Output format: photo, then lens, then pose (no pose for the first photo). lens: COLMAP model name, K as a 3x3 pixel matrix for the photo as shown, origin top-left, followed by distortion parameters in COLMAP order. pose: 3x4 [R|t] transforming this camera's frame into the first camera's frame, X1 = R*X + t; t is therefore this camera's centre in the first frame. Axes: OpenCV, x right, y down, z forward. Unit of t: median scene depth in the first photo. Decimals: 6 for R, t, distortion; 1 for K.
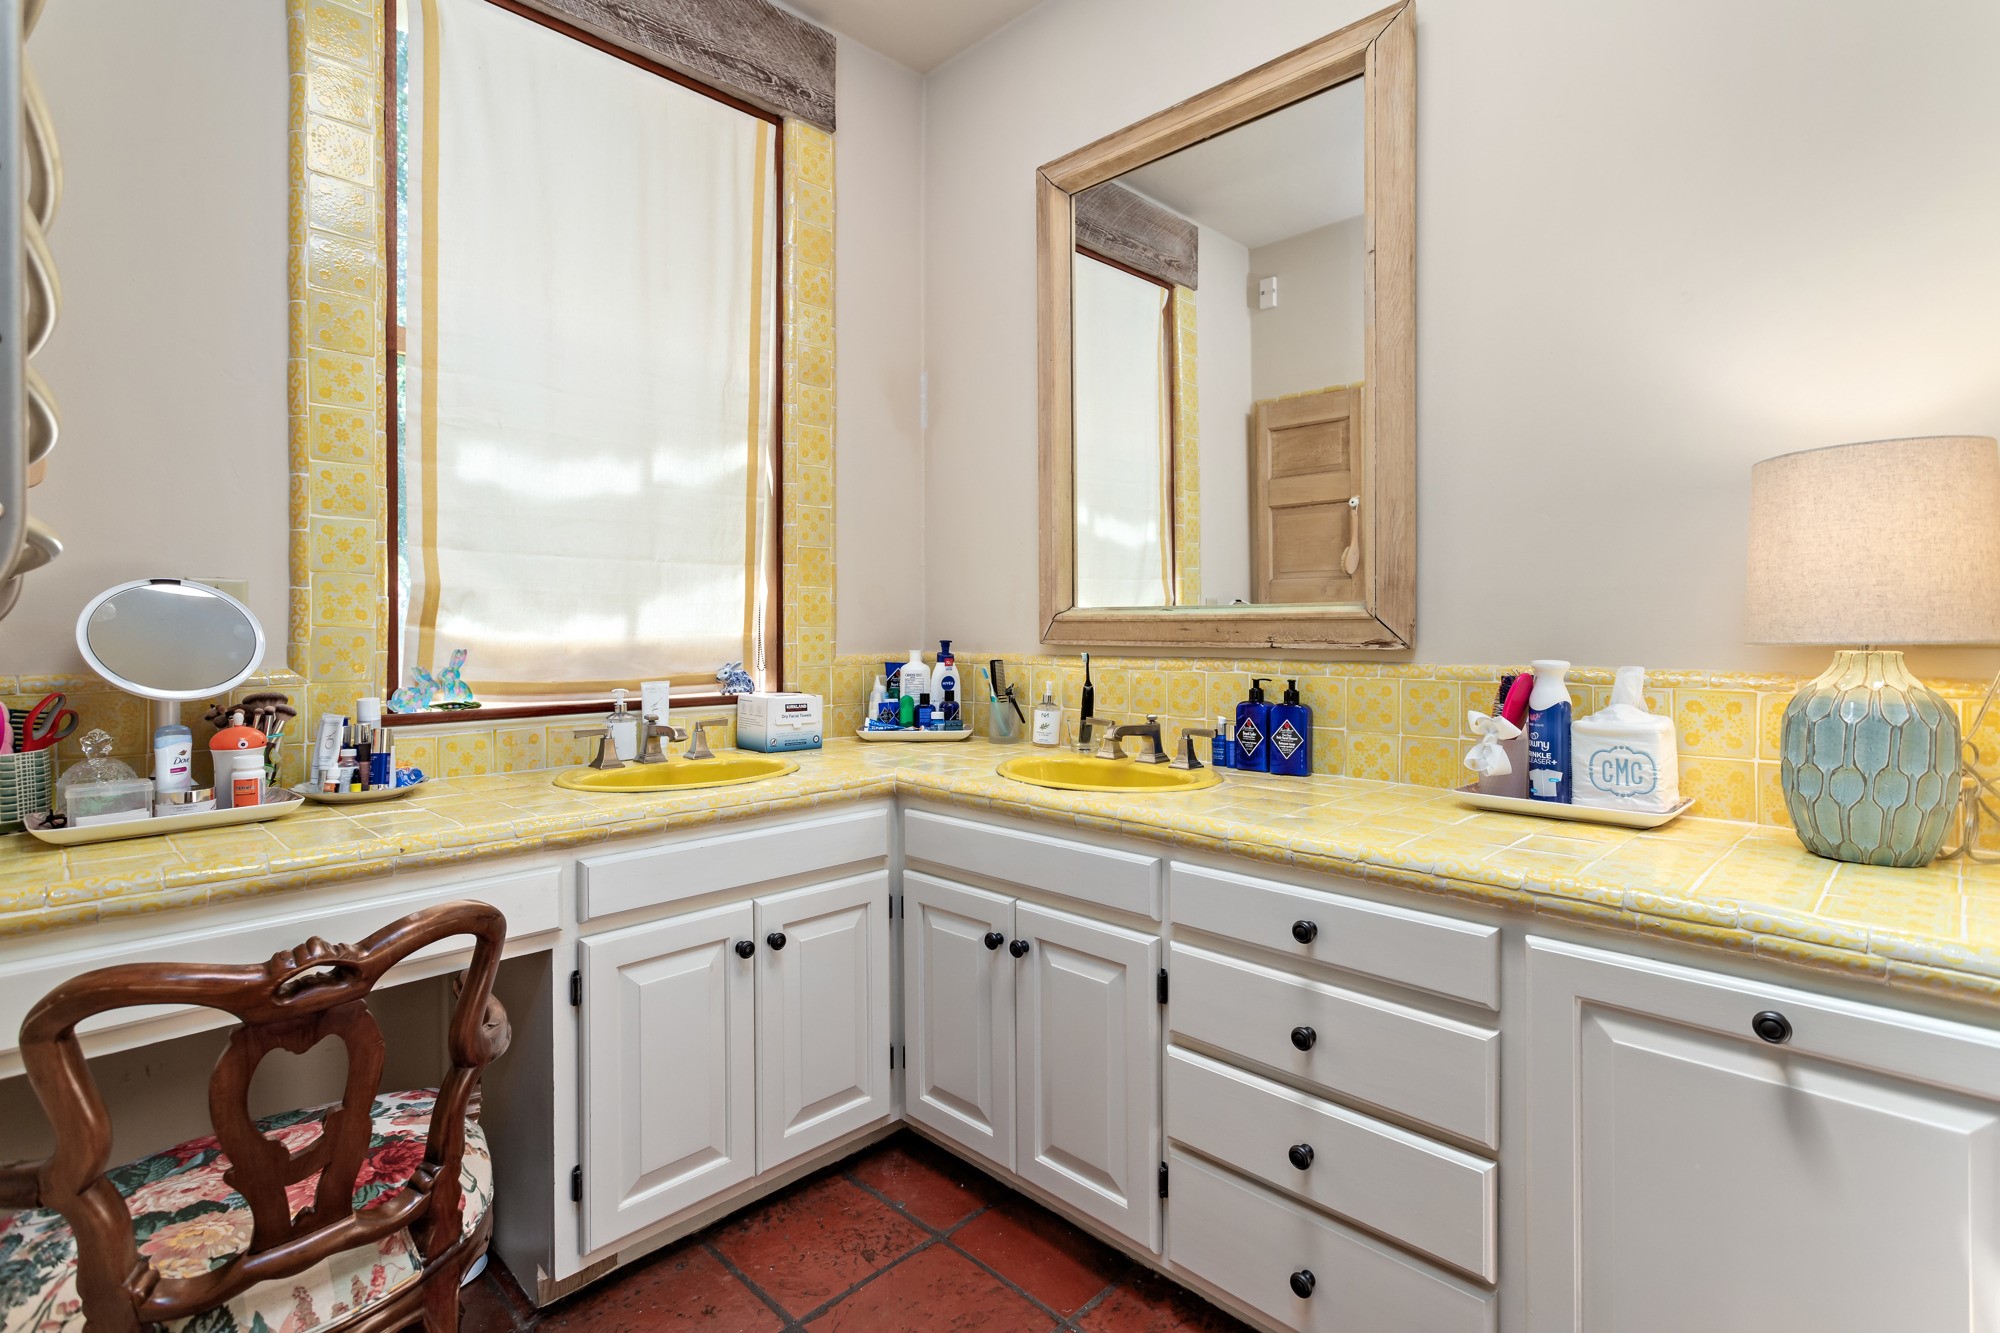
lens RADIAL K [[962.0, 0, 980.8], [0, 962.0, 632.6], [0, 0, 1]] dist [0.001677, 0.001243]
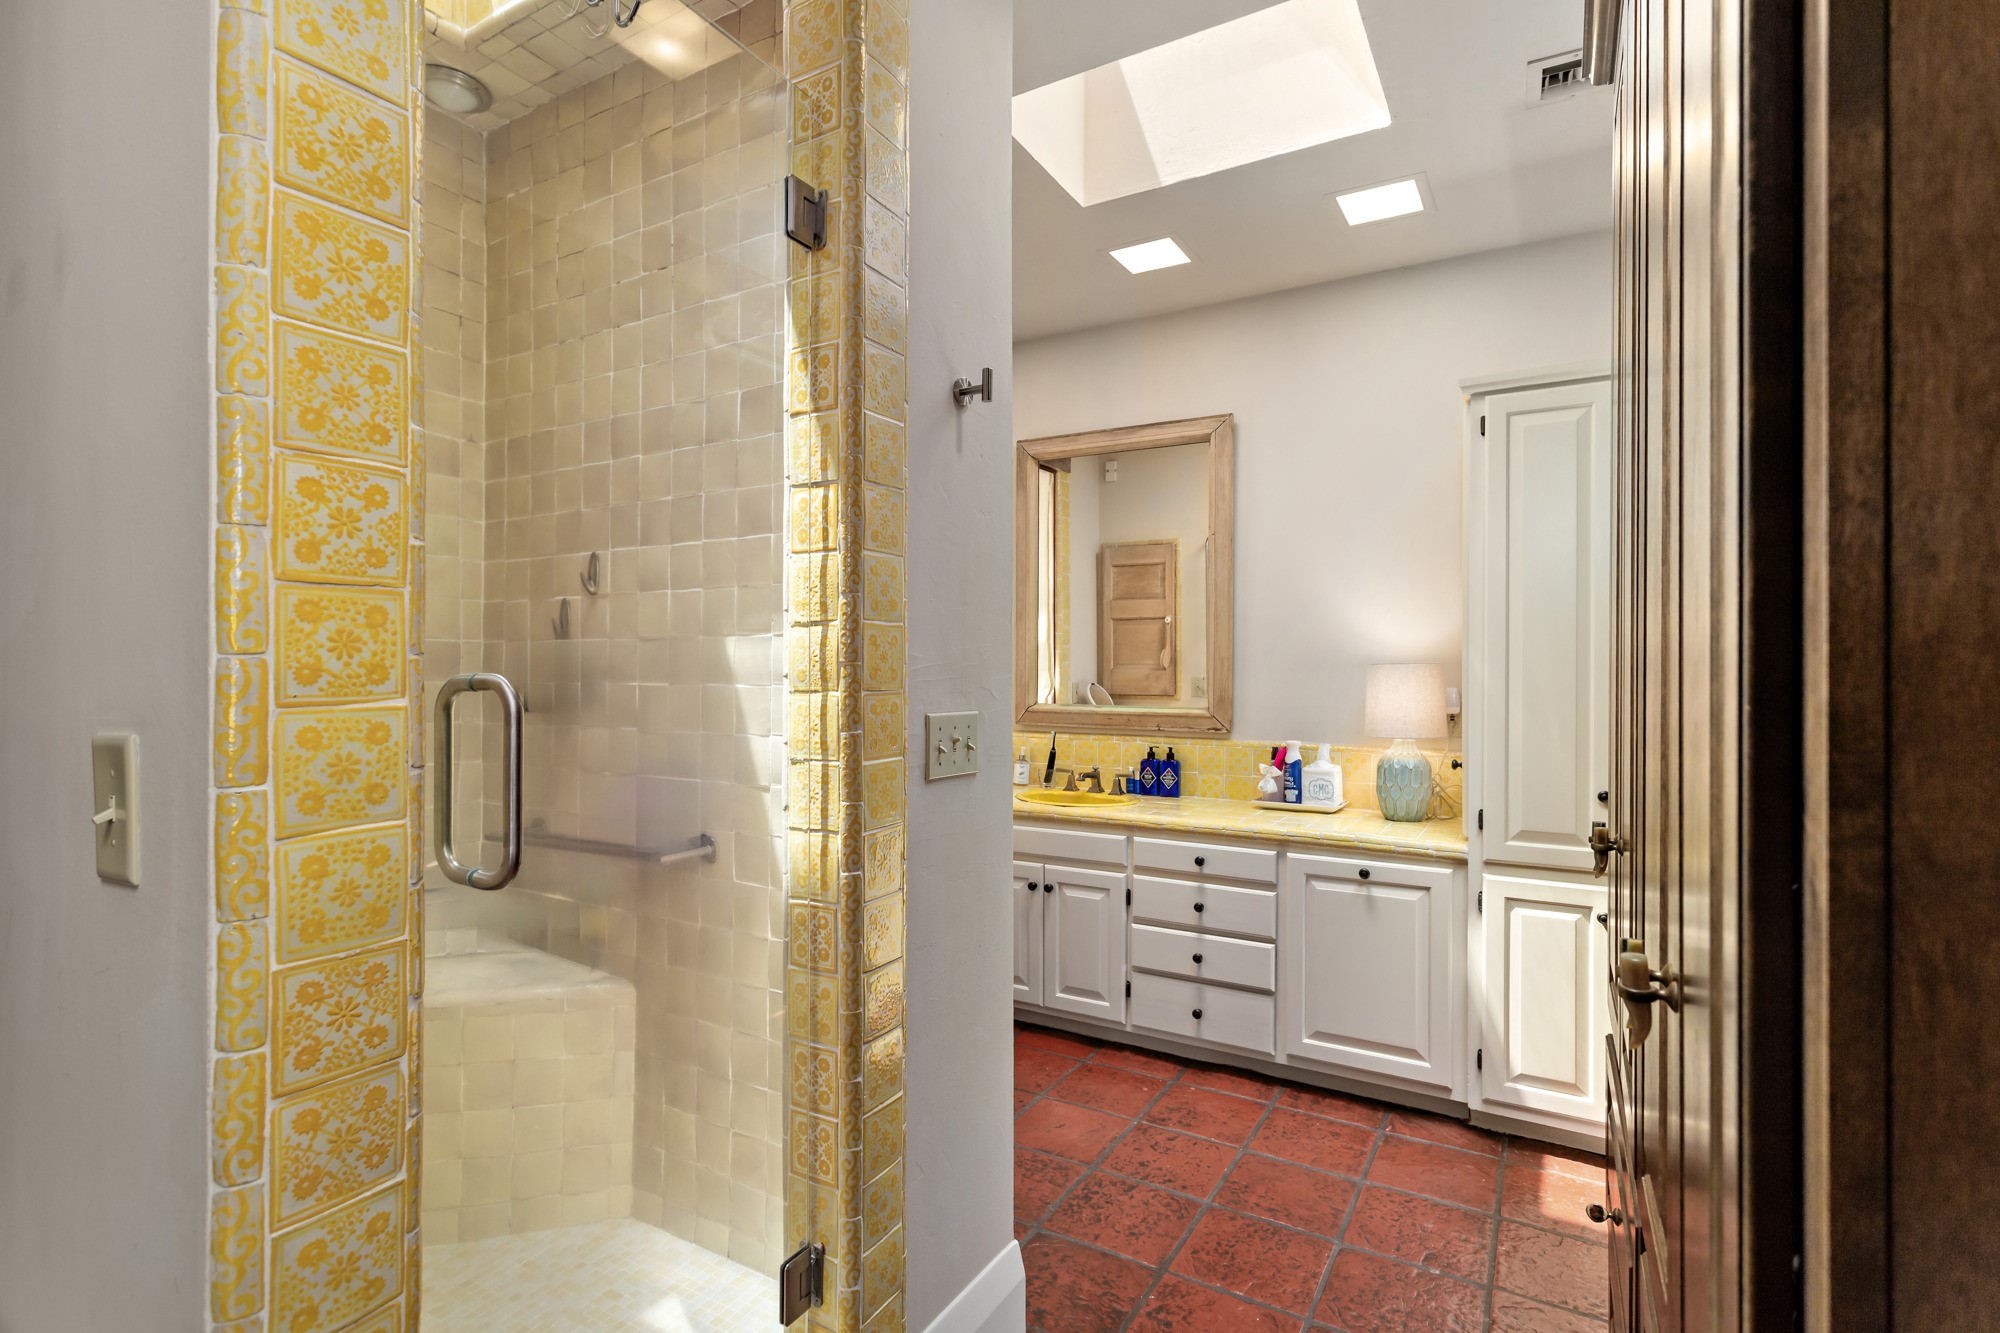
lens RADIAL K [[962.0, 0, 998.2], [0, 962.0, 667.8], [0, 0, 1]] dist [0.001677, 0.001243]
pose [[0.967516, 0.009672, 0.252624, -0.545038], [-0.007455, 0.999925, -0.009731, -0.097180], [-0.252699, 0.007531, 0.967516, -0.846783]]
